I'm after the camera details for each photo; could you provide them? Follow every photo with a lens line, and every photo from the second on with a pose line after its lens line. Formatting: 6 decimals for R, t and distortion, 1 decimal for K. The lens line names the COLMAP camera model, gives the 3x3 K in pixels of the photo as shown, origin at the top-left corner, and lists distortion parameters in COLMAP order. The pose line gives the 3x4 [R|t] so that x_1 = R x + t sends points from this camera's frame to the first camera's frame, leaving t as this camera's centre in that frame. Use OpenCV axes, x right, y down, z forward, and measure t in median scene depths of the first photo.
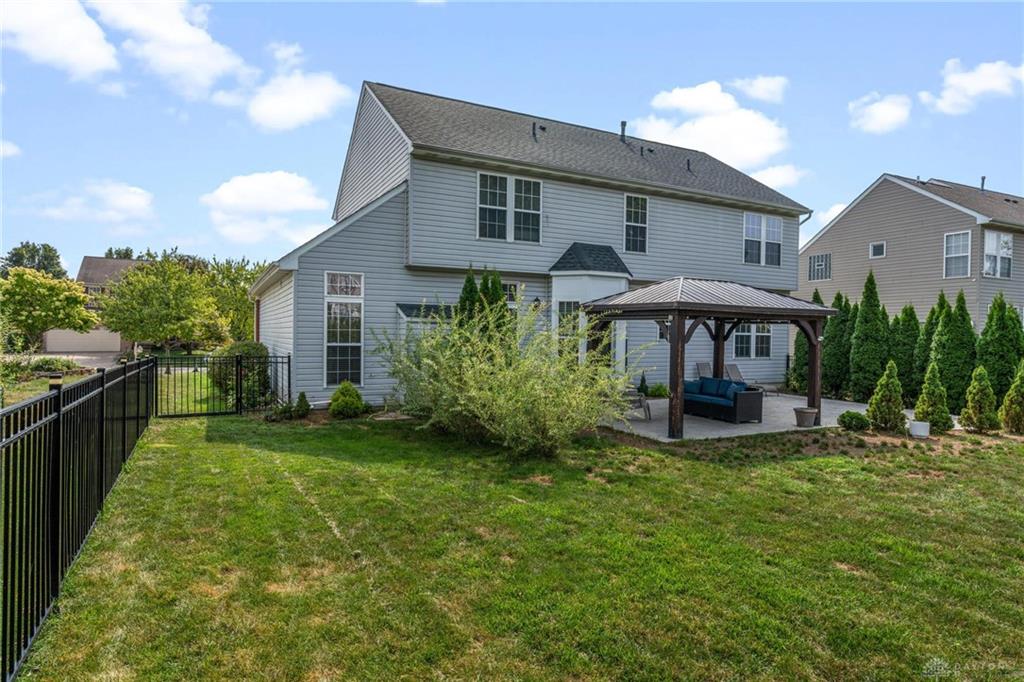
lens RADIAL K [[587.7, 0, 512.5], [0, 587.7, 344.3], [0, 0, 1]] dist [-0.007660, -0.000025]
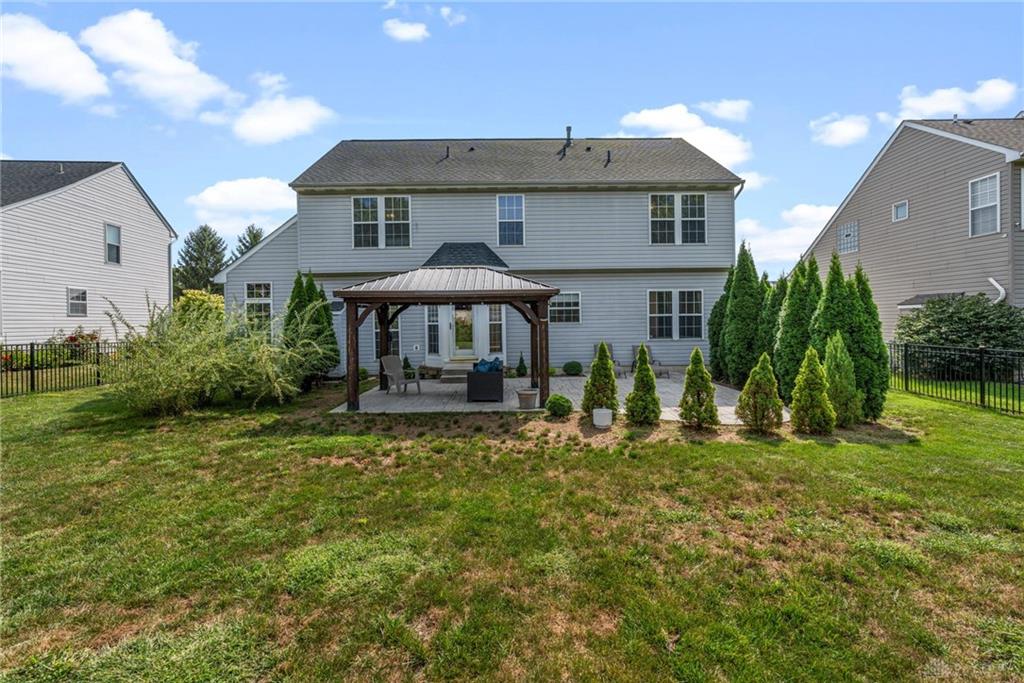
lens RADIAL K [[411.7, 0, 509.7], [0, 411.7, 331.8], [0, 0, 1]] dist [-0.015694, -0.000260]
pose [[0.893777, -0.012150, -0.448347, 0.573841], [0.018103, 0.999796, 0.008995, 0.001439], [0.448146, -0.016156, 0.893815, 0.300112]]
